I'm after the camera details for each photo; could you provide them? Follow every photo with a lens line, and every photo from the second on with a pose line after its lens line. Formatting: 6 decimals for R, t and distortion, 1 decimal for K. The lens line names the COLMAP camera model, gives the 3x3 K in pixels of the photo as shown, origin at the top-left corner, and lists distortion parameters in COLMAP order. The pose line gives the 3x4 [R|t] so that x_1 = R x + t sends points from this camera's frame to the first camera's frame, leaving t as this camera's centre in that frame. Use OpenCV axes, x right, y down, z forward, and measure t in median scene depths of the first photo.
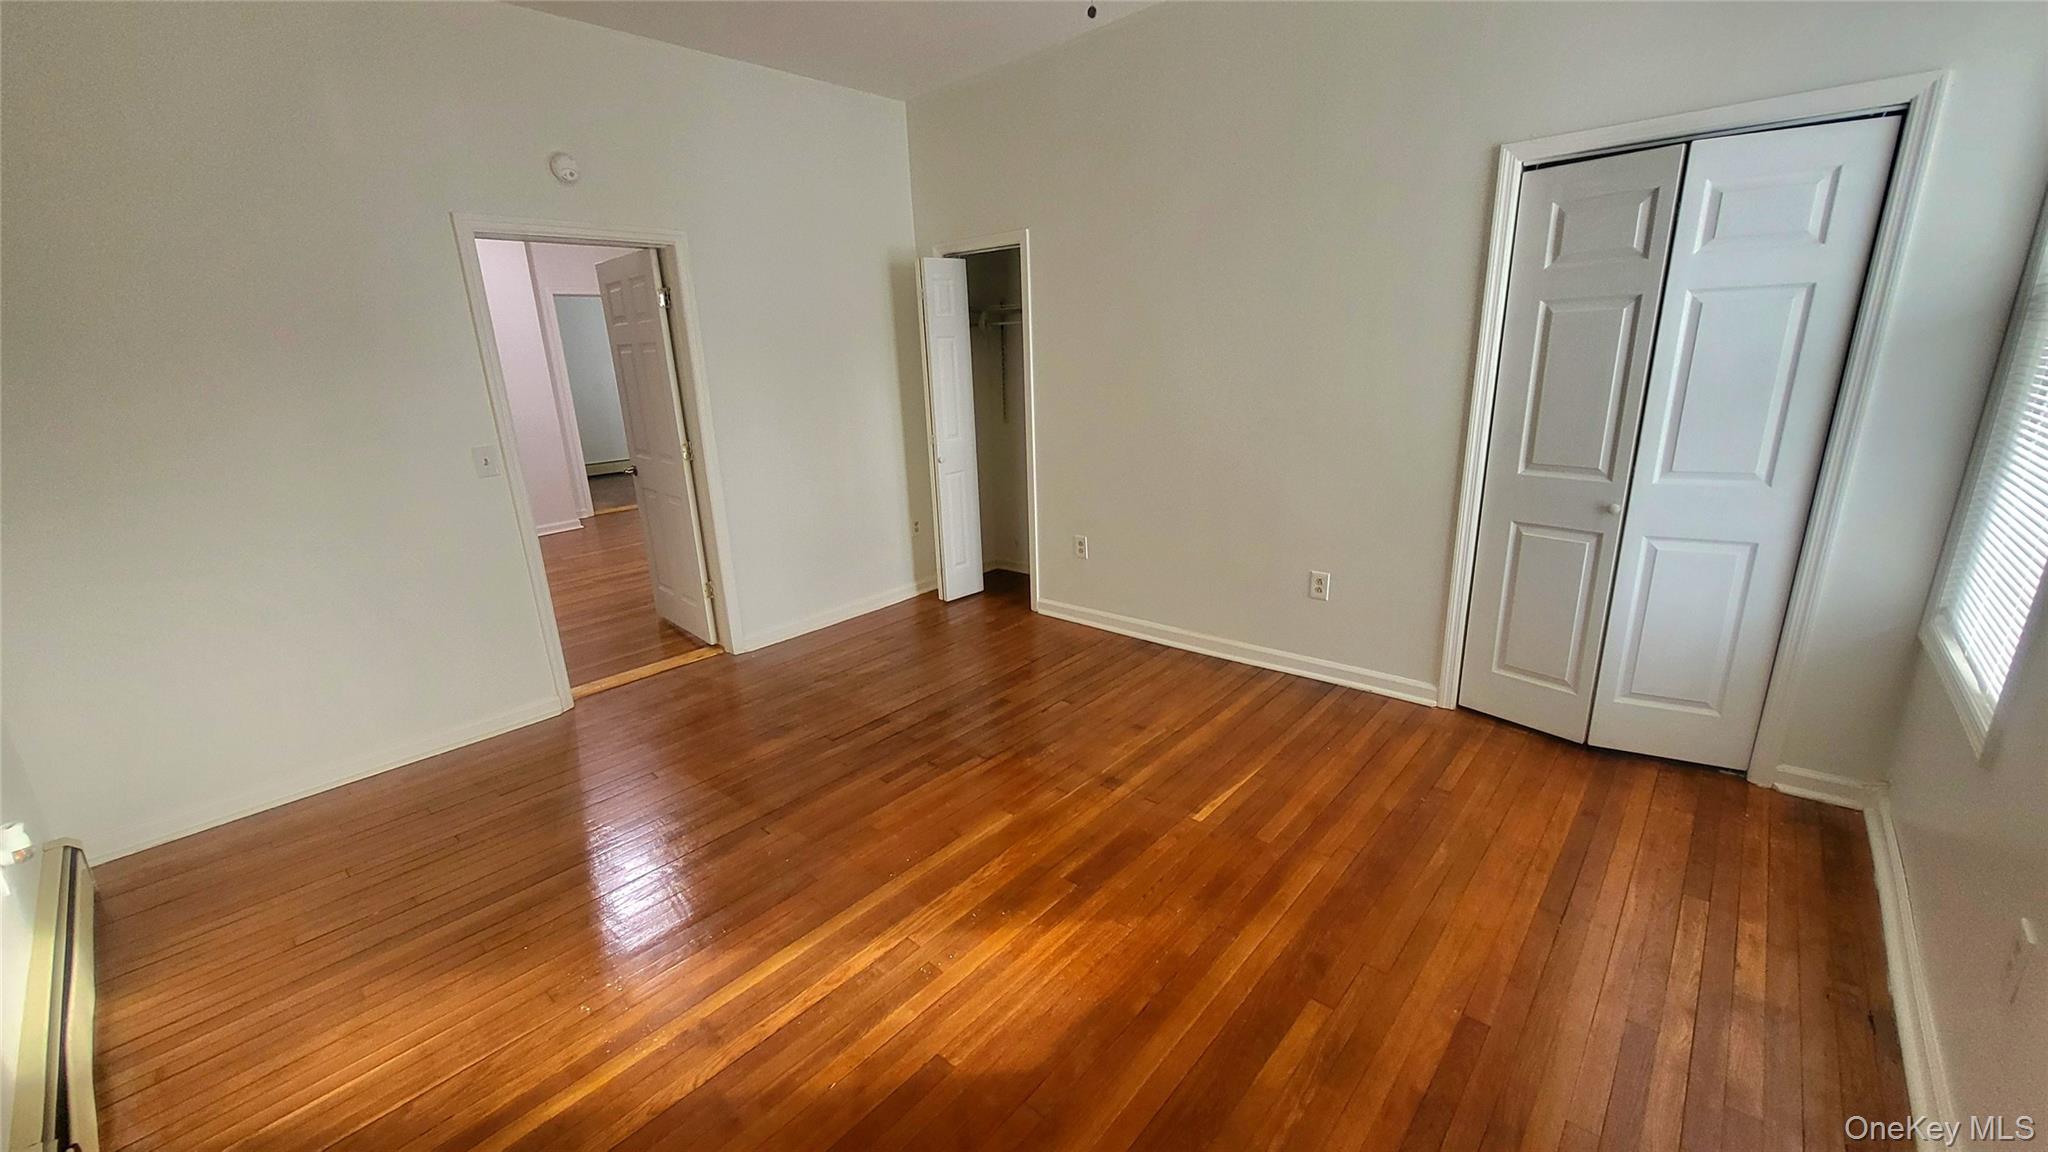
lens RADIAL K [[800.6, 0, 1013.2], [0, 800.6, 577.8], [0, 0, 1]] dist [0.001333, 0.000096]
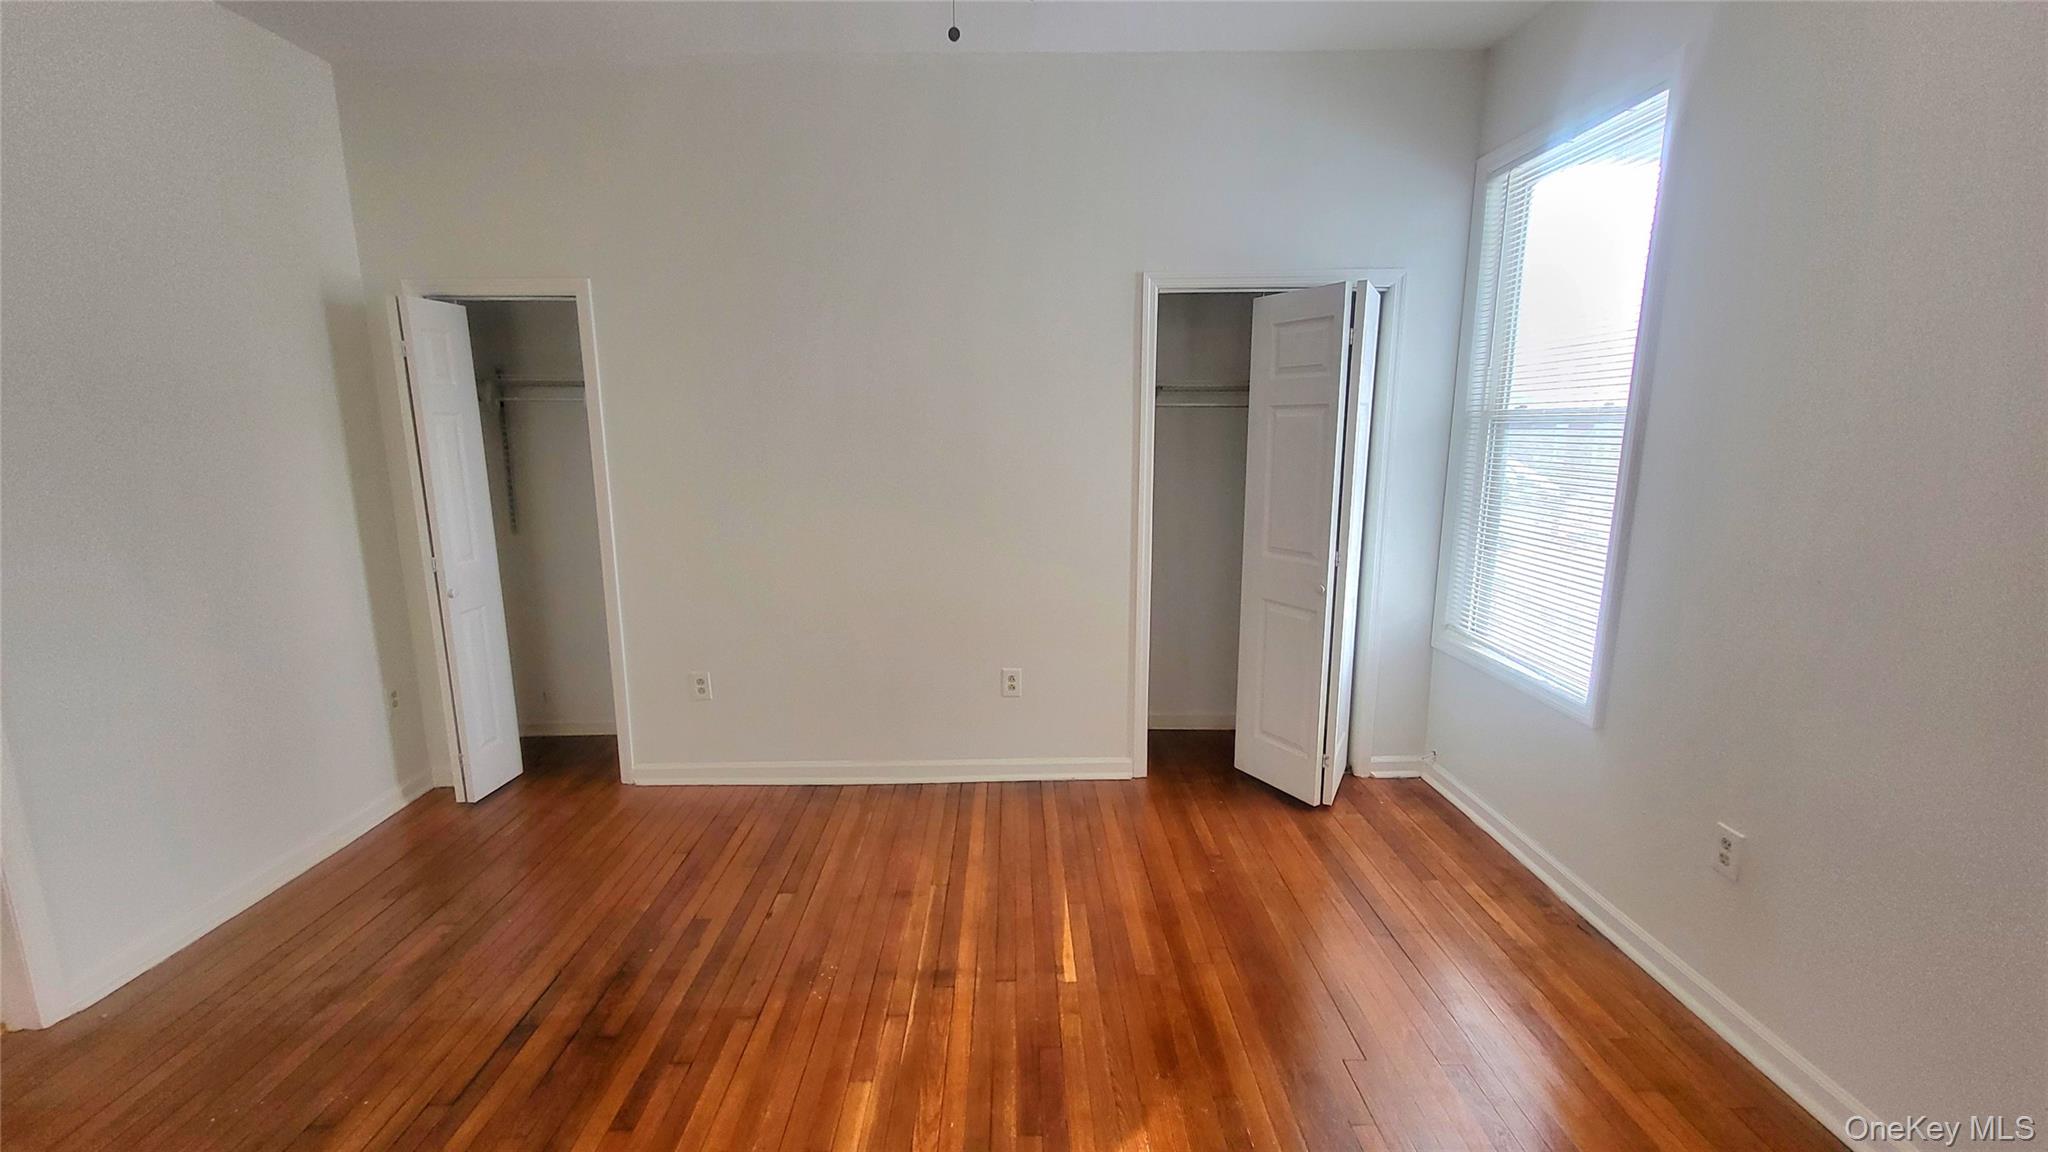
lens RADIAL K [[826.1, 0, 1011.0], [0, 826.1, 577.7], [0, 0, 1]] dist [0.000556, 0.000133]
pose [[0.740781, -0.084506, 0.666410, -0.288681], [0.164061, 0.984773, -0.057493, -0.061592], [-0.651404, 0.151922, 0.743365, 0.259802]]
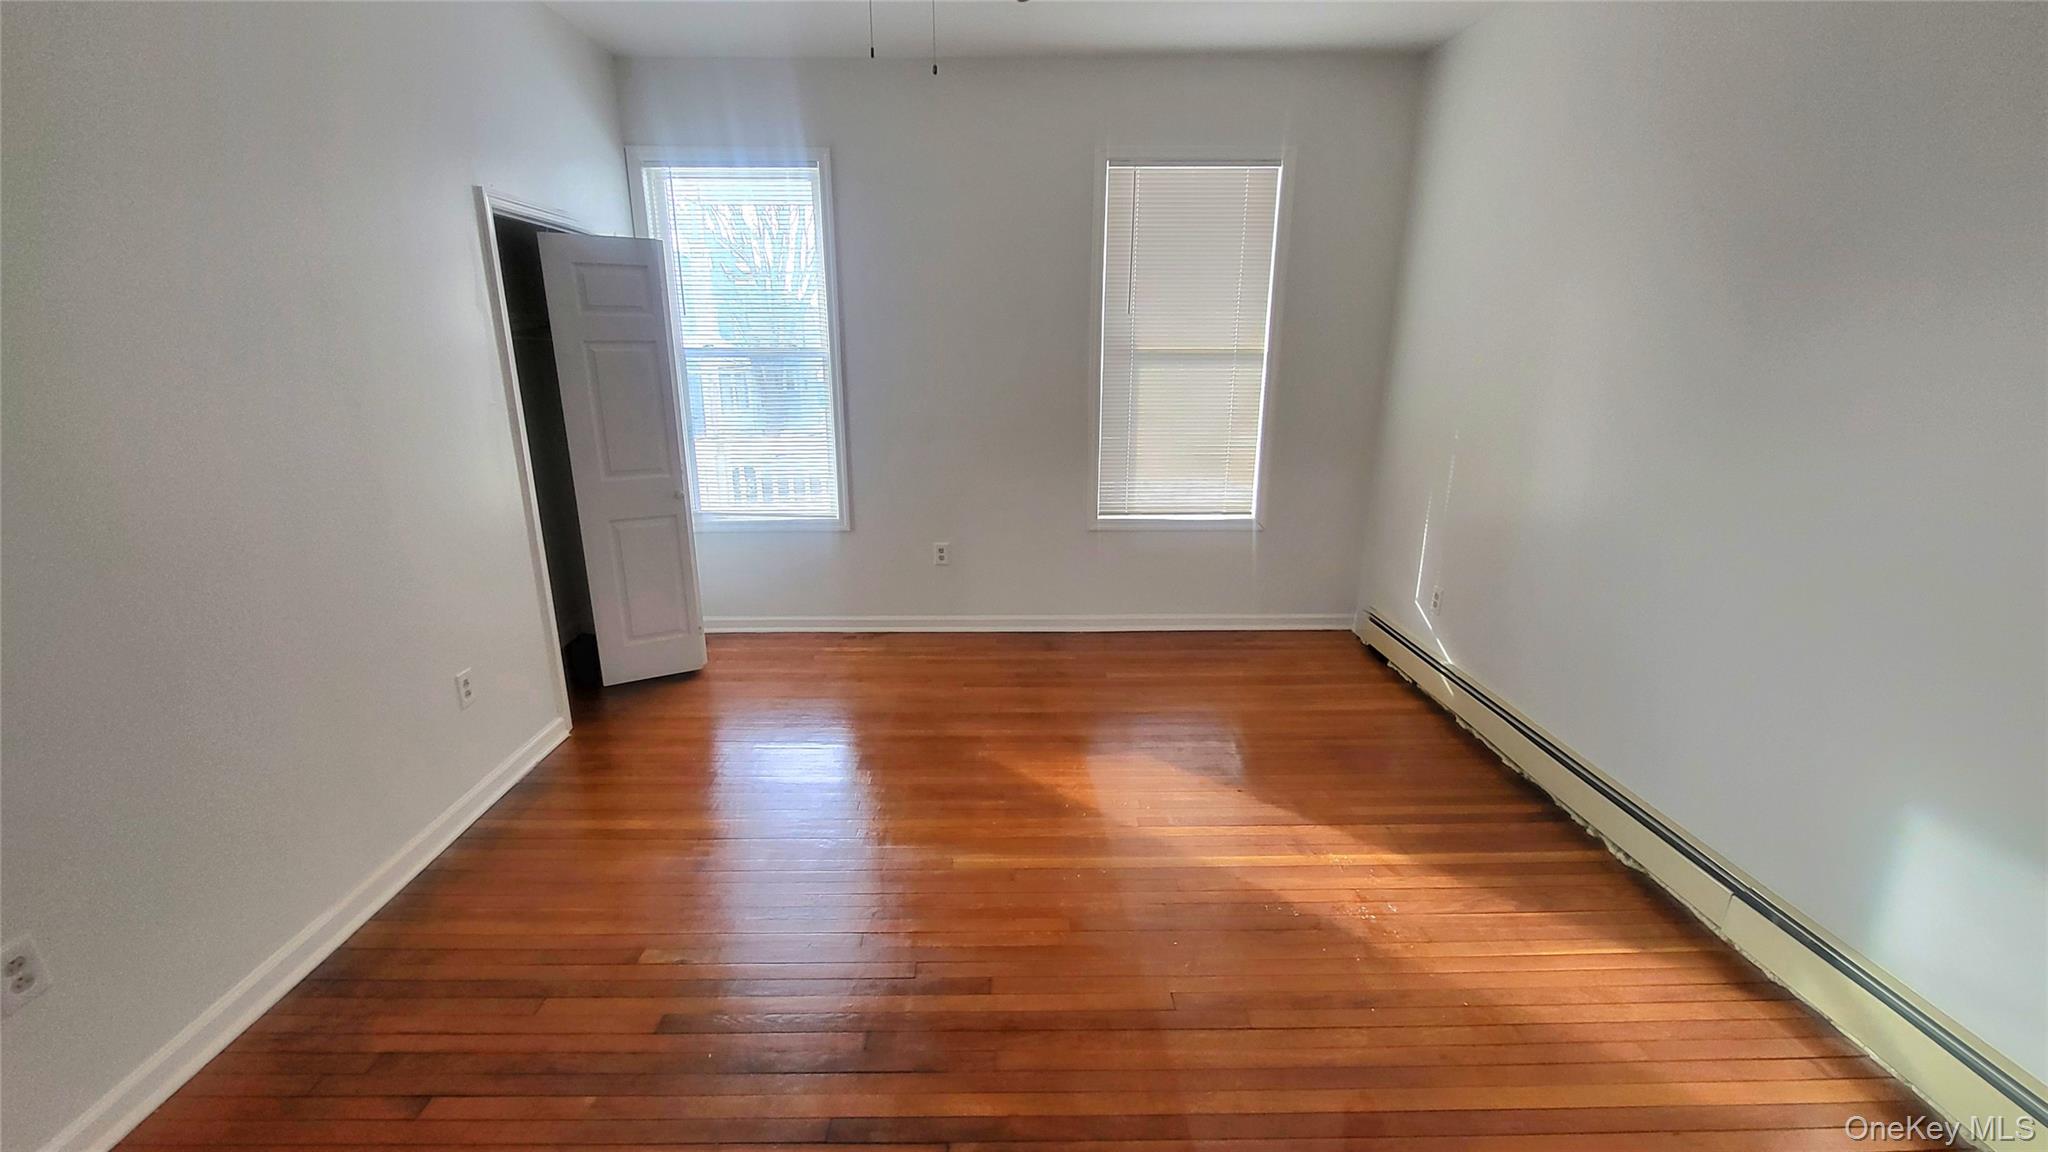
lens RADIAL K [[826.1, 0, 1011.0], [0, 826.1, 577.7], [0, 0, 1]] dist [0.000556, 0.000133]
pose [[-0.679814, -0.159515, 0.715827, -0.563752], [0.228561, 0.881366, 0.413466, -0.313484], [-0.696859, 0.444690, -0.562706, 1.107580]]
